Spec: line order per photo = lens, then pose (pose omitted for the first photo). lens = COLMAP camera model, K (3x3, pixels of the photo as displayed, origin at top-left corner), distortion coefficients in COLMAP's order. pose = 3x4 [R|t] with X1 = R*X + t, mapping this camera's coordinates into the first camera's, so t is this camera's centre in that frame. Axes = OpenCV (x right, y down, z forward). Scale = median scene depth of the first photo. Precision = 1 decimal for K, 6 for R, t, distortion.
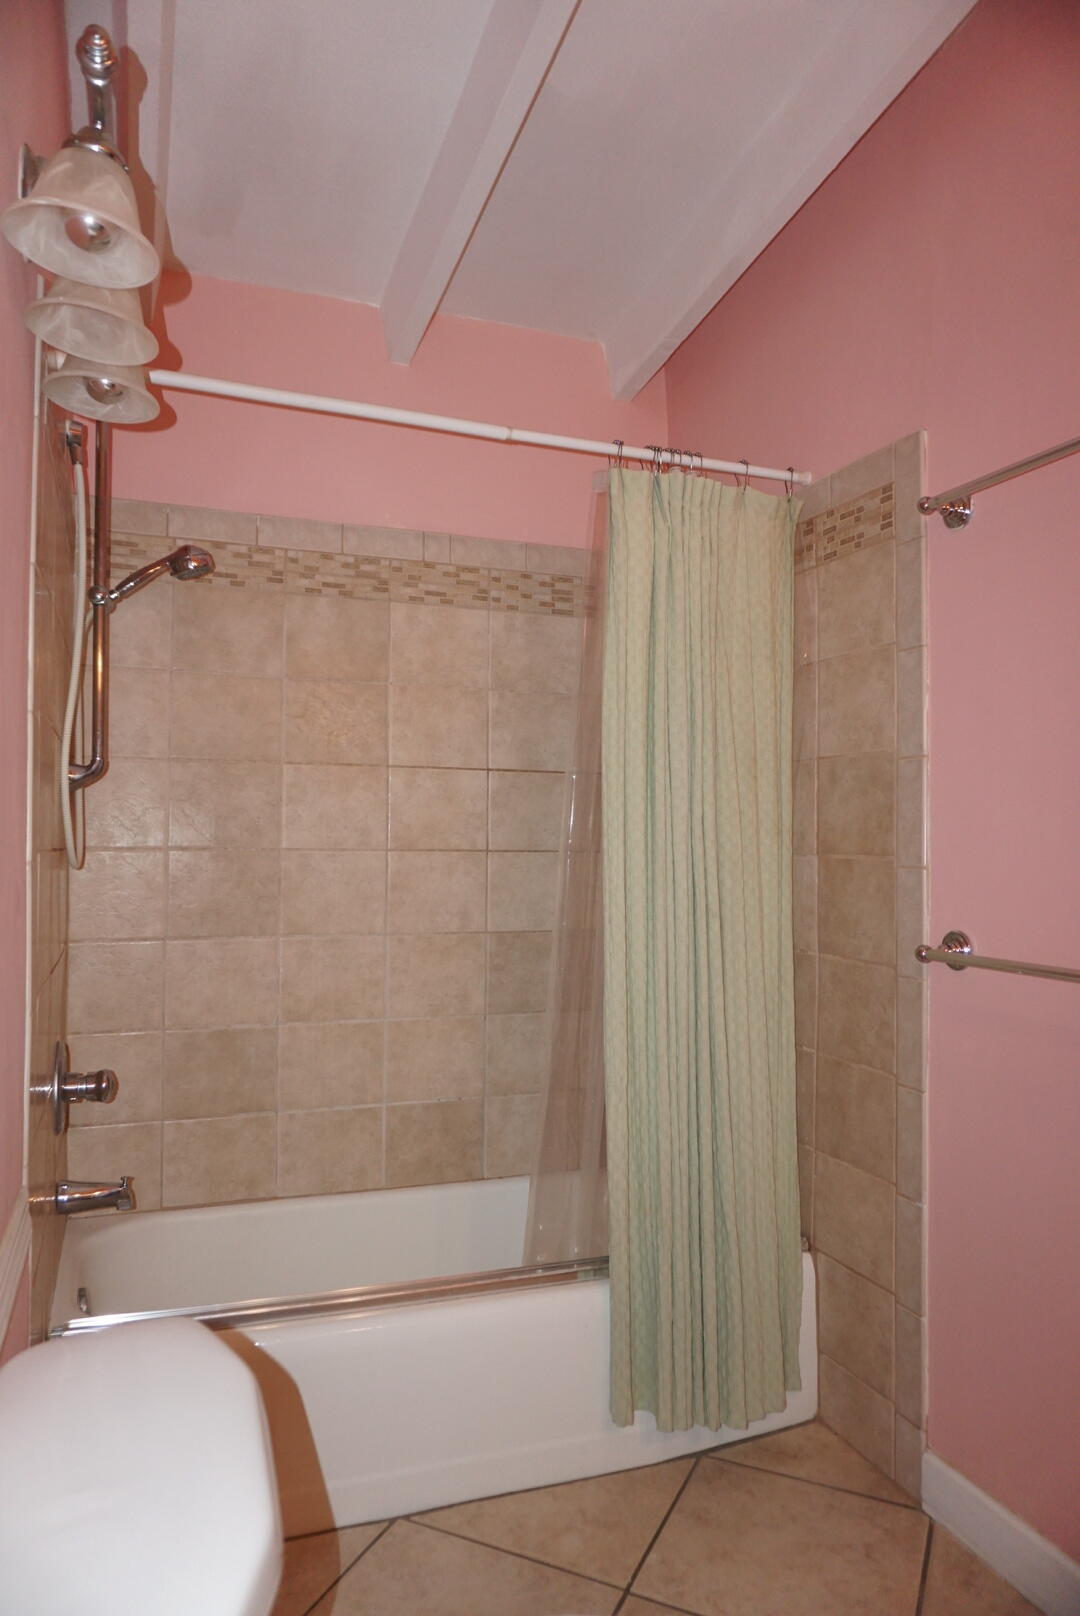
lens RADIAL K [[1093.4, 0, 541.1], [0, 1093.4, 798.9], [0, 0, 1]] dist [-0.052893, 0.036591]
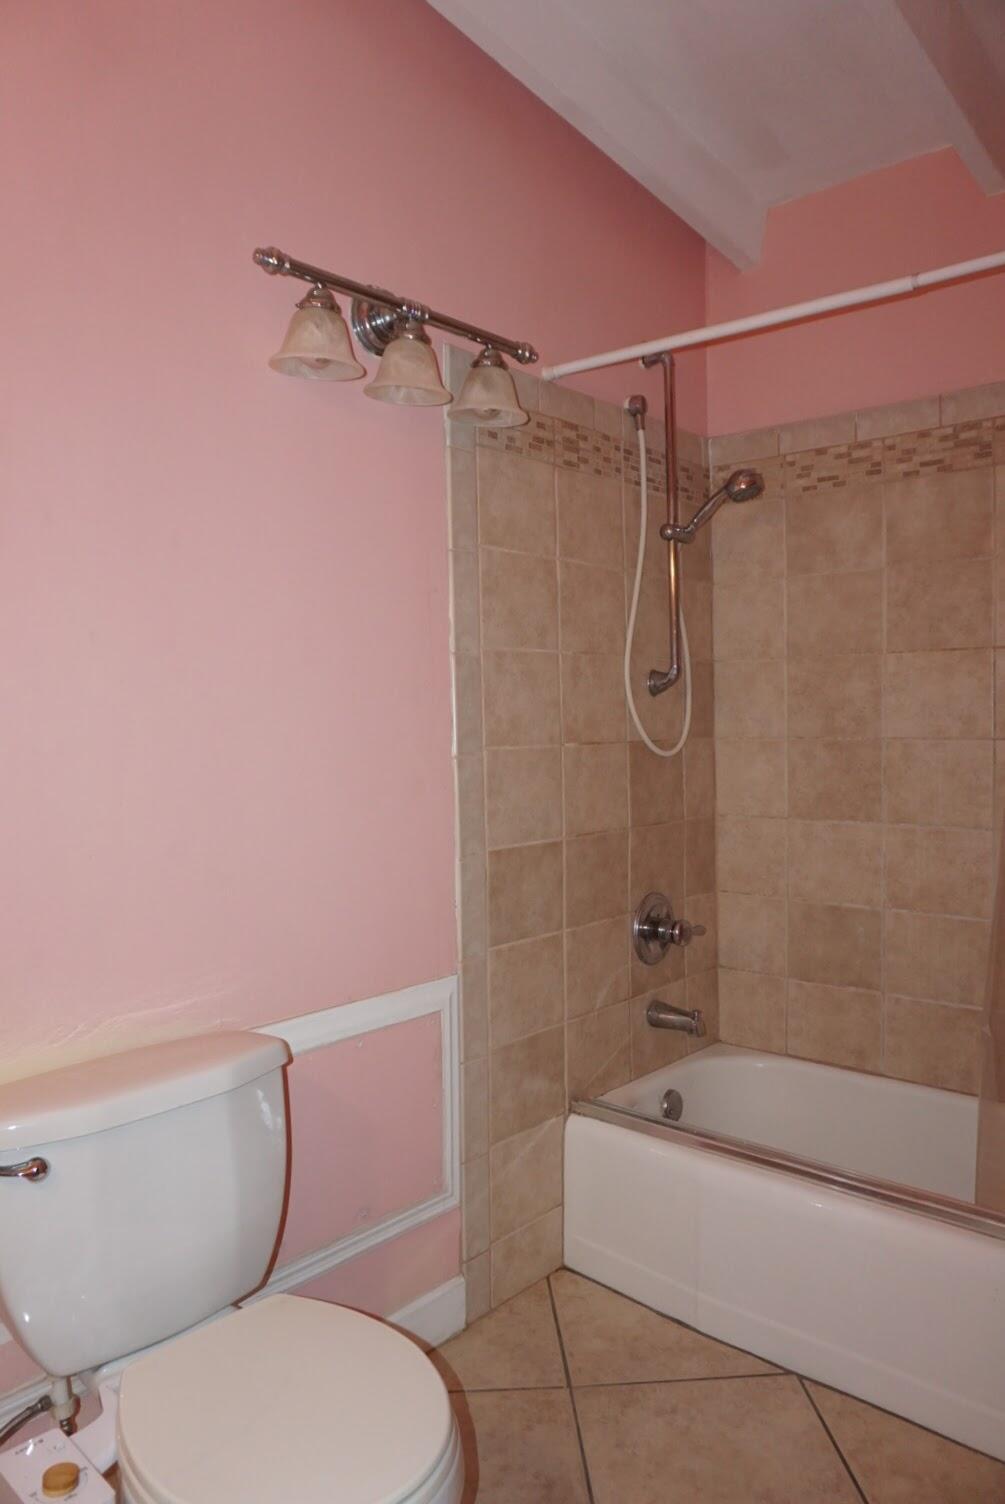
lens RADIAL K [[1072.6, 0, 501.4], [0, 1072.6, 751.6], [0, 0, 1]] dist [-0.044395, 0.010752]
pose [[0.457106, 0.013942, -0.889303, 0.496990], [0.047918, 0.998039, 0.040277, 0.001630], [0.888121, -0.061024, 0.455541, 0.235970]]
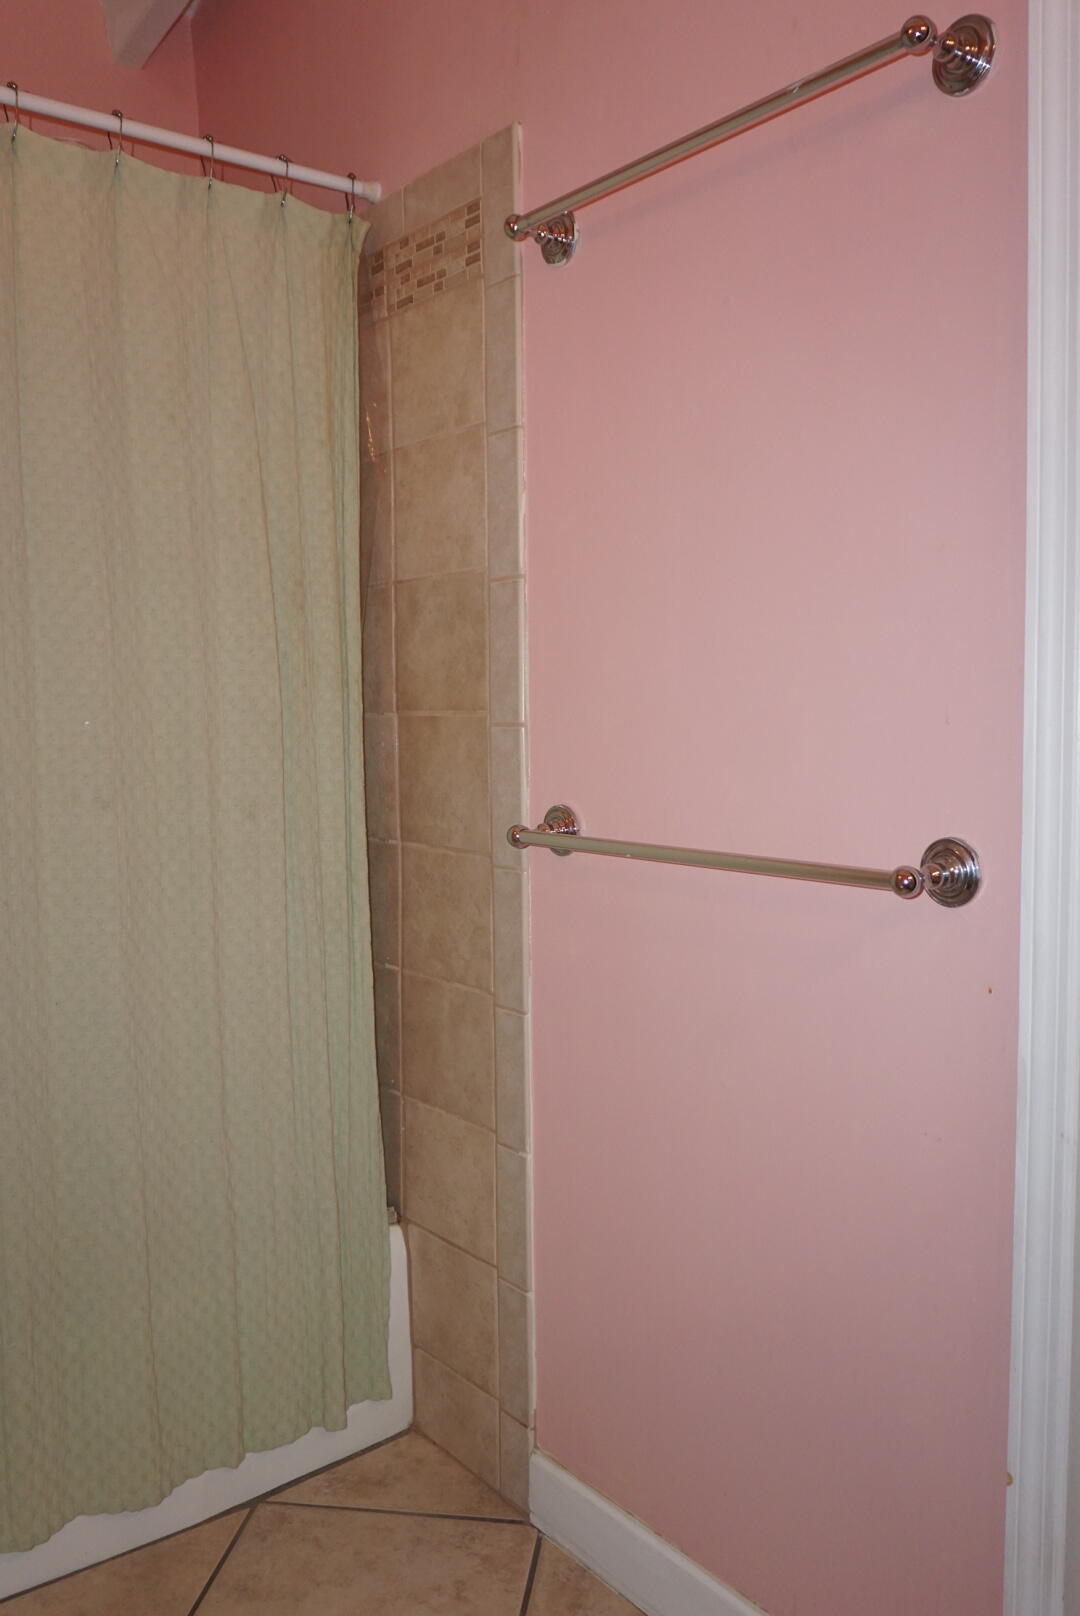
lens RADIAL K [[1354.2, 0, 537.6], [0, 1354.2, 805.7], [0, 0, 1]] dist [-0.017699, -0.011405]
pose [[0.957583, -0.045787, 0.284496, 0.082838], [0.013356, 0.993287, 0.114906, 0.010009], [-0.287848, -0.106233, 0.951766, 0.079755]]
